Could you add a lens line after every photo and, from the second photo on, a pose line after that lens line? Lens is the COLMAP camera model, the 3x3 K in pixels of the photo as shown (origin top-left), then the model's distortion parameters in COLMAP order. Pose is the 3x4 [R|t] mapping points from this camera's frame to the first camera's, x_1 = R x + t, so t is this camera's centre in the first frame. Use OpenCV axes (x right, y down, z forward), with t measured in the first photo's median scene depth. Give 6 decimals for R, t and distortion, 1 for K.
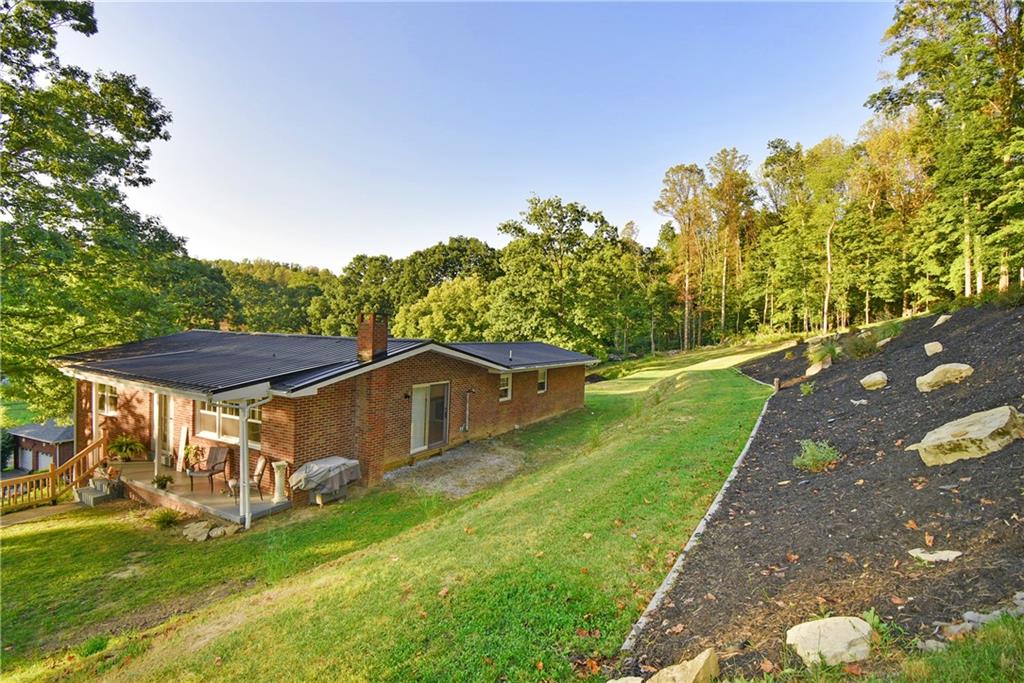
lens RADIAL K [[471.9, 0, 510.6], [0, 471.9, 338.0], [0, 0, 1]] dist [-0.009814, -0.000251]
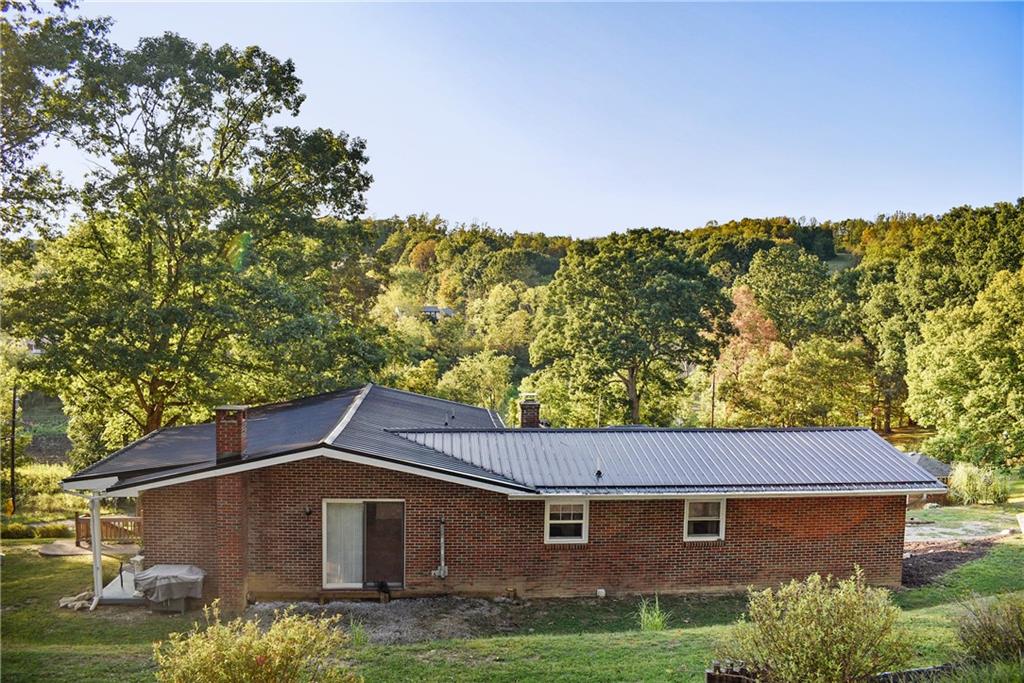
lens RADIAL K [[765.4, 0, 513.4], [0, 765.4, 343.0], [0, 0, 1]] dist [-0.088685, -0.001969]
pose [[0.591890, 0.016963, -0.805840, 0.681713], [-0.014715, 0.999839, 0.010239, -0.118834], [0.805885, 0.005798, 0.592044, 0.386147]]
